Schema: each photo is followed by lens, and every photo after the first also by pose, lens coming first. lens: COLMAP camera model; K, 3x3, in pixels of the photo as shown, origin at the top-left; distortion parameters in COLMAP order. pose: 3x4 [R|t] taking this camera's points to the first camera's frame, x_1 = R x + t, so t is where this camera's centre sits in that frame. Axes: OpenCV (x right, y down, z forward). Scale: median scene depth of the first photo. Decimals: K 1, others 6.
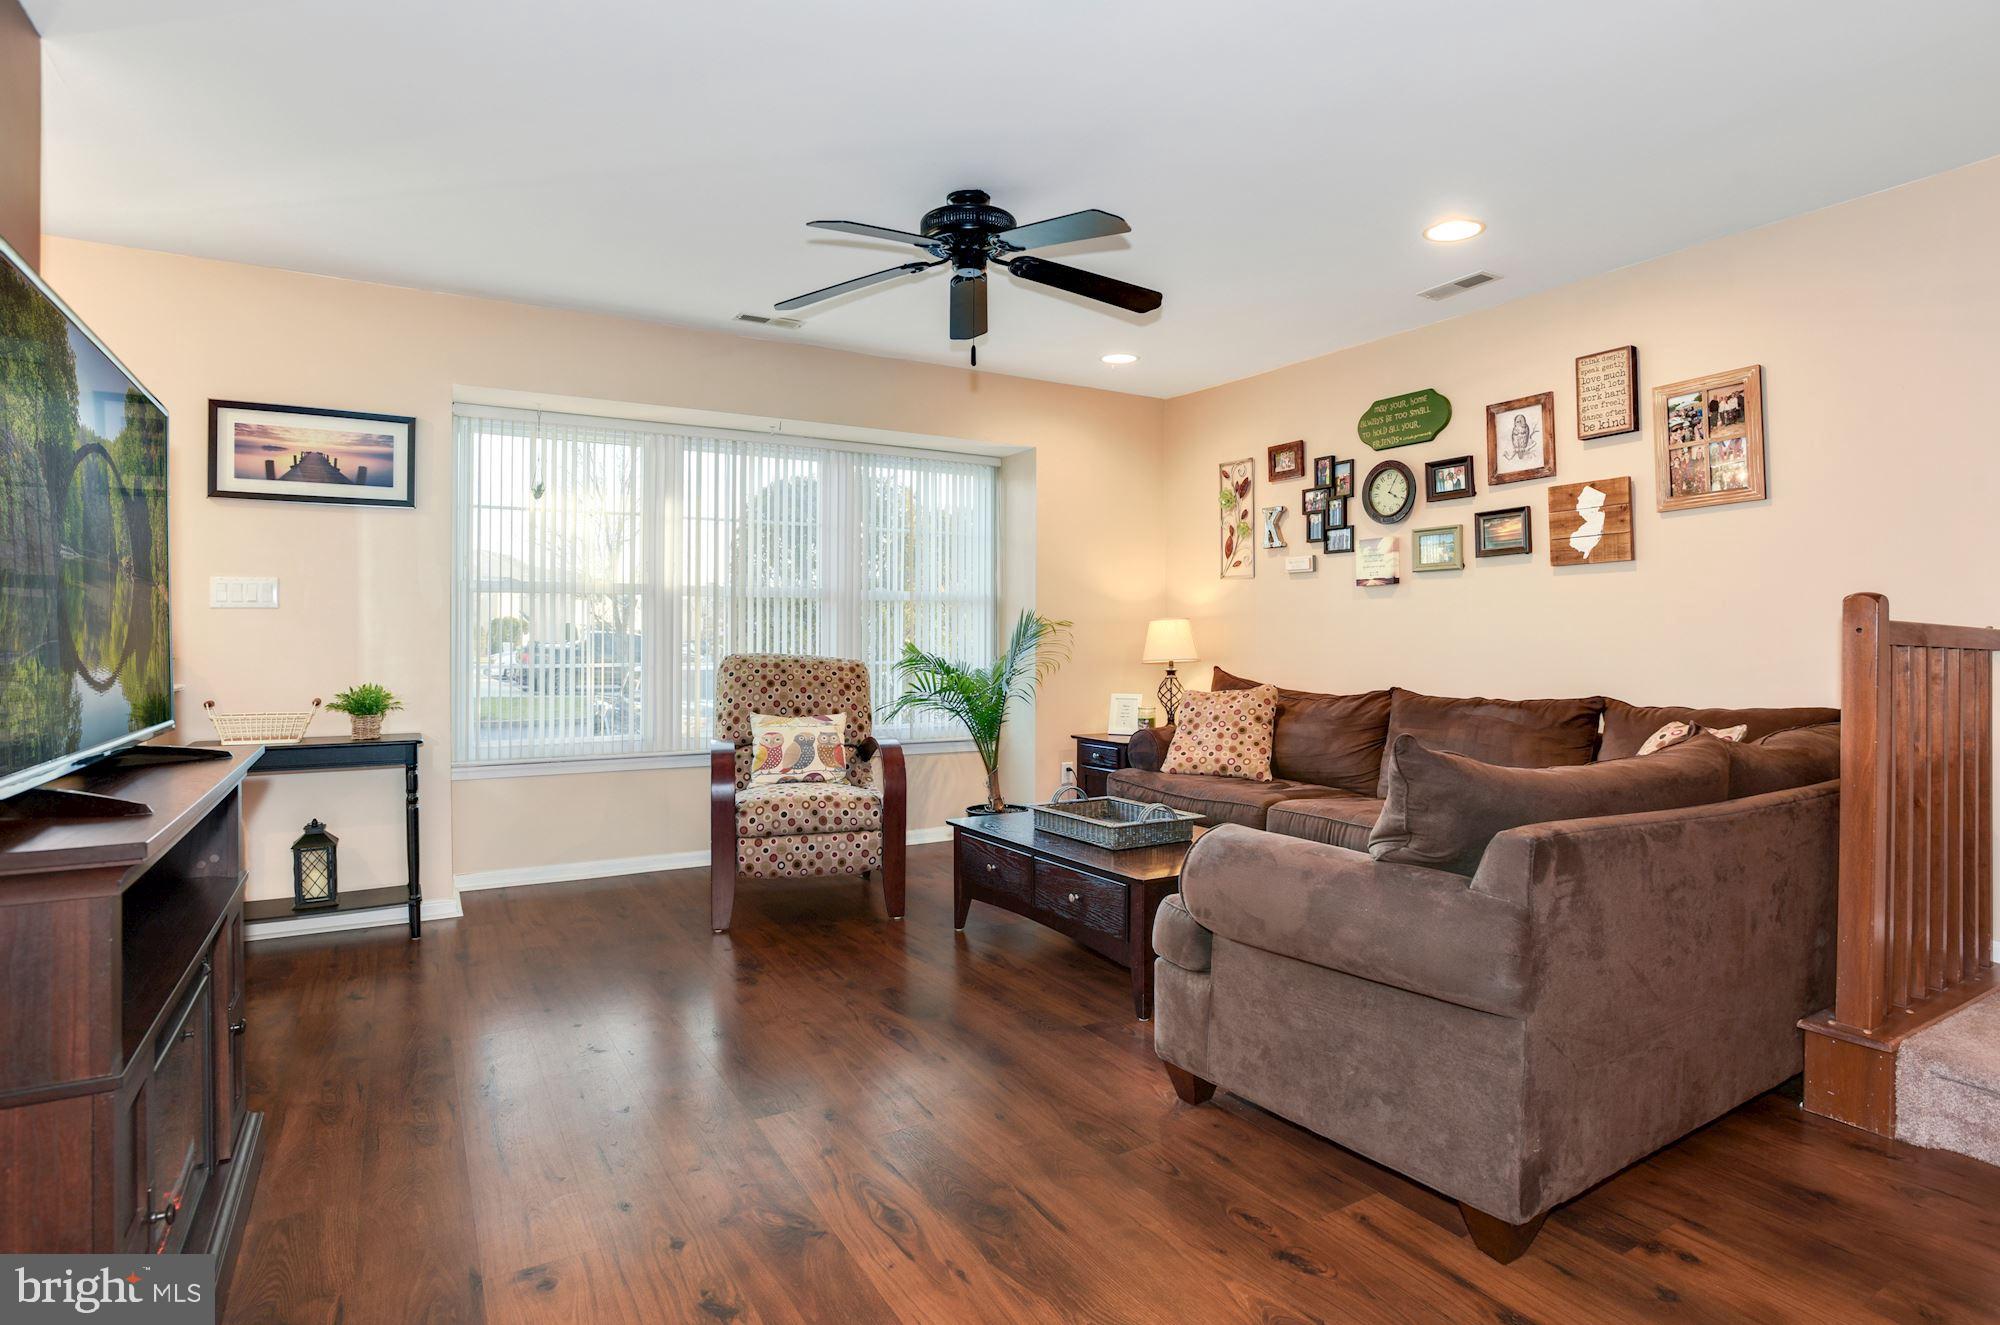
lens RADIAL K [[1035.6, 0, 1017.6], [0, 1035.6, 623.4], [0, 0, 1]] dist [-0.057534, 0.021298]
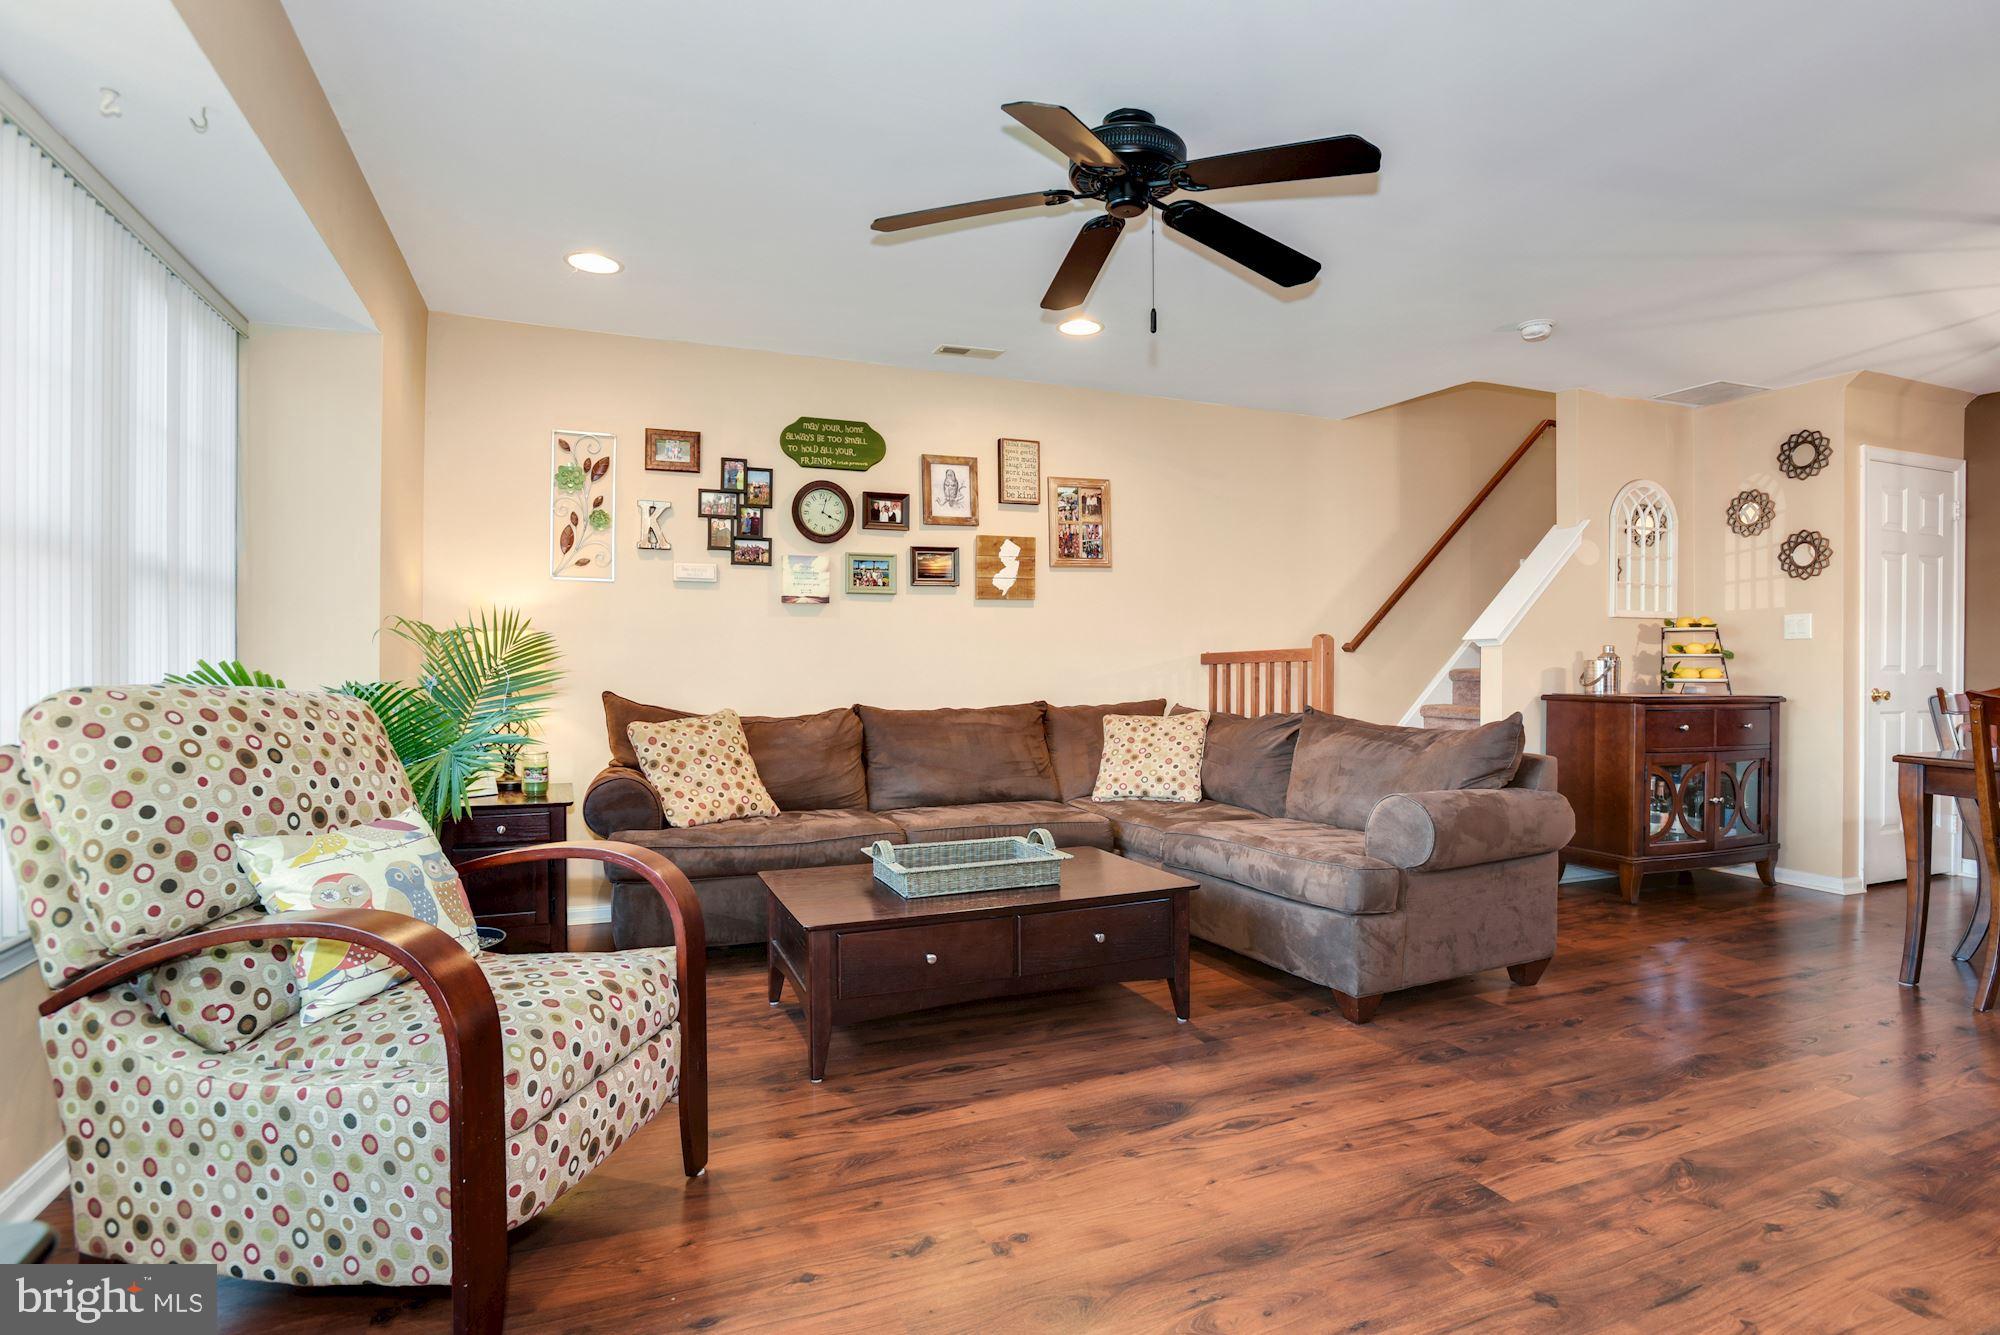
lens RADIAL K [[1026.2, 0, 1007.6], [0, 1026.2, 648.0], [0, 0, 1]] dist [-0.054361, -0.000867]
pose [[0.149980, 0.015239, 0.988572, -0.624309], [-0.013973, 0.999814, -0.013293, 0.017440], [-0.988590, -0.011820, 0.150165, 0.692158]]
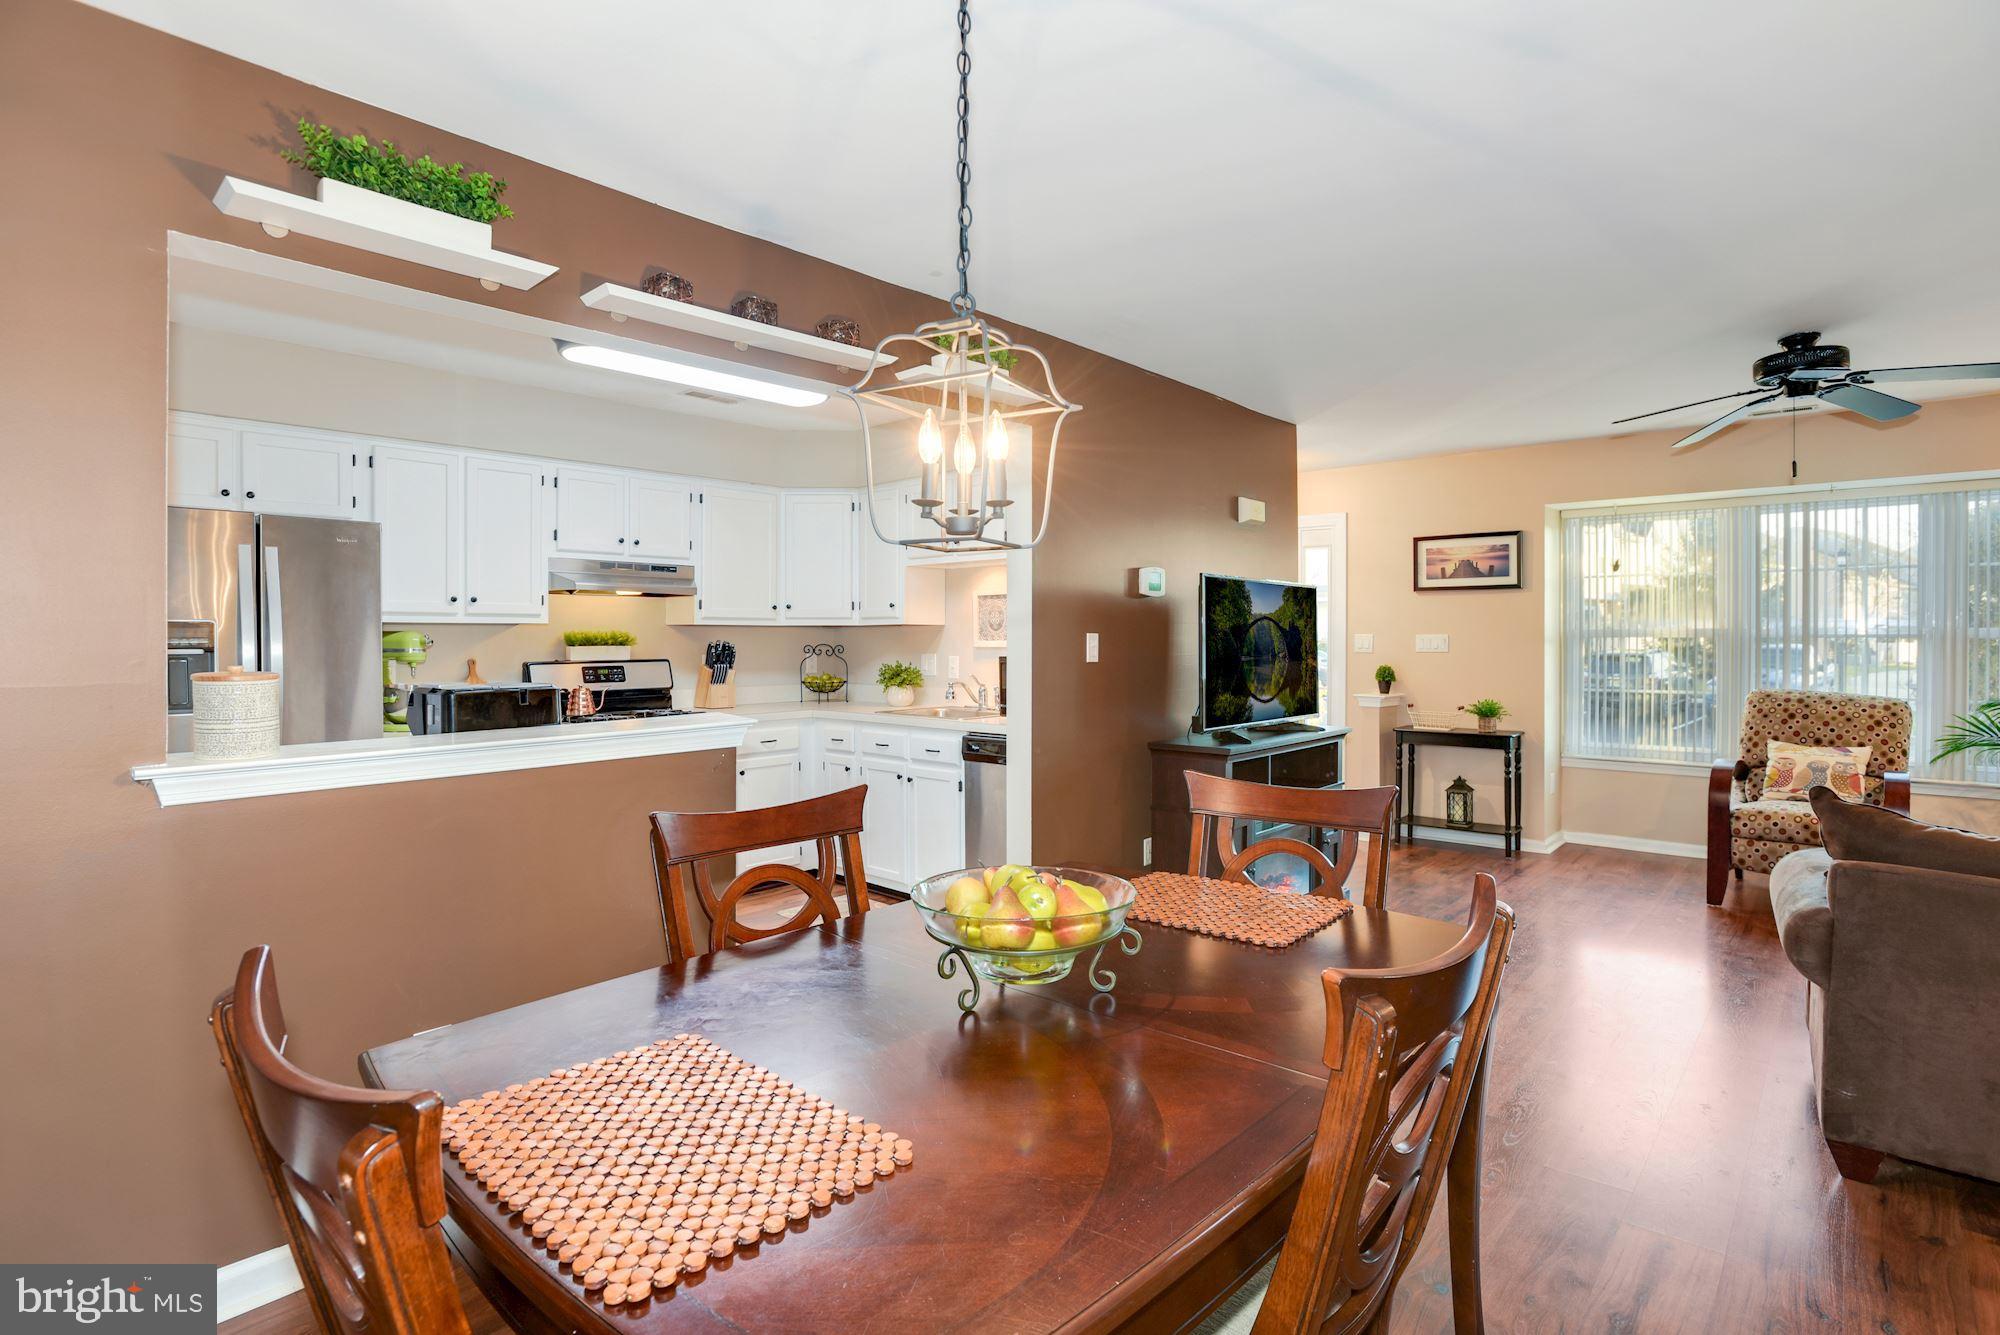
lens RADIAL K [[996.3, 0, 997.8], [0, 996.3, 644.0], [0, 0, 1]] dist [-0.061759, 0.021442]
pose [[0.289863, 0.006684, -0.957045, 0.562767], [0.012005, 0.999872, 0.010619, -0.048147], [0.956993, -0.014567, 0.289746, -0.195930]]
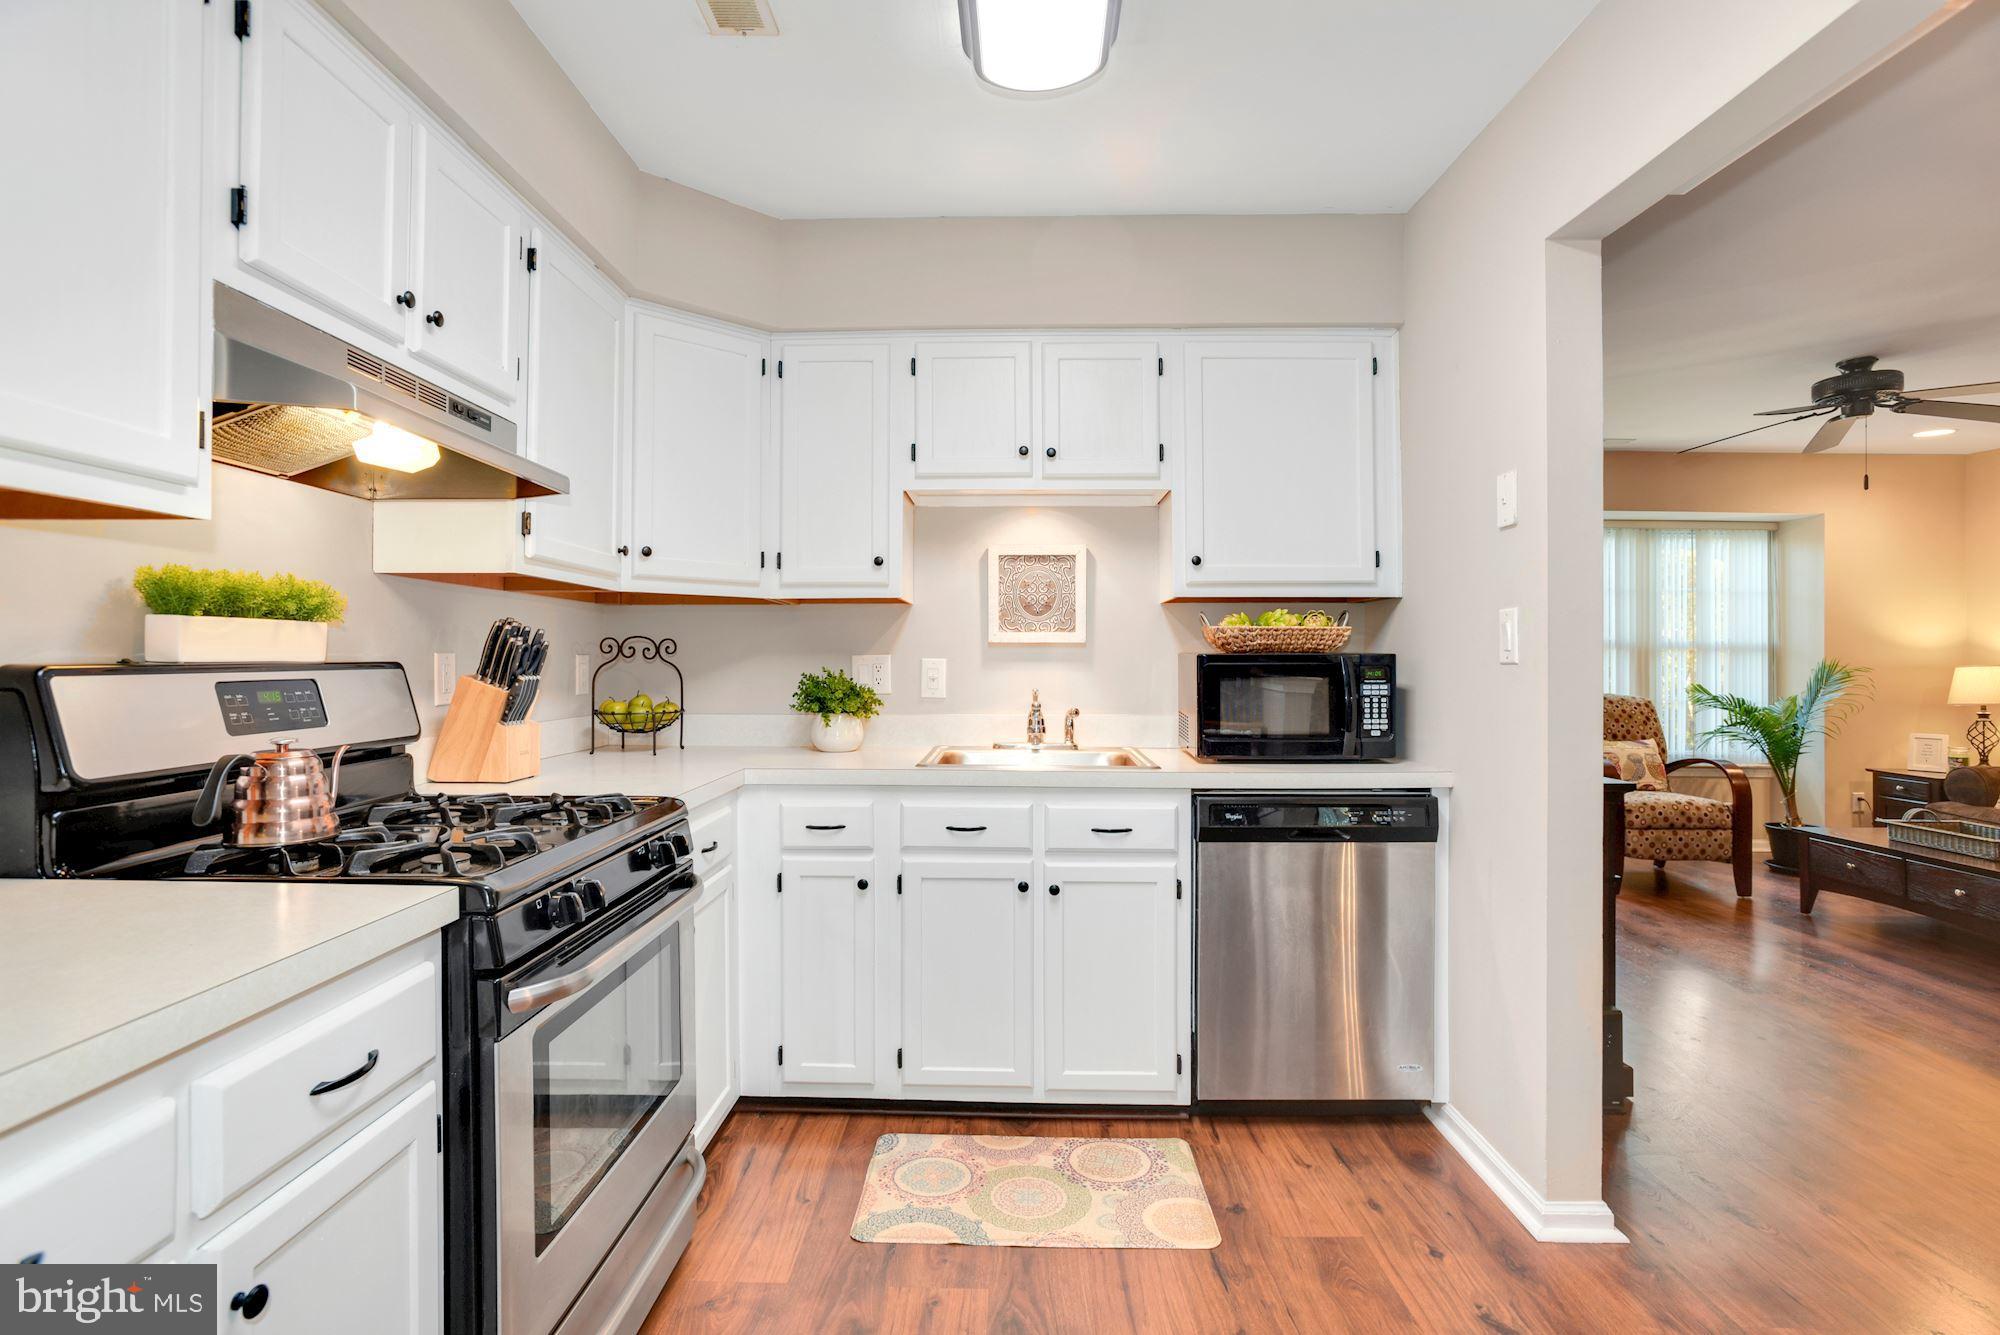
lens RADIAL K [[991.1, 0, 1014.1], [0, 991.1, 646.6], [0, 0, 1]] dist [-0.053766, 0.026761]
pose [[0.851952, -0.003291, -0.523609, -0.231151], [0.001212, 0.999990, -0.004313, -0.025921], [0.523618, 0.003040, 0.851948, -0.472013]]
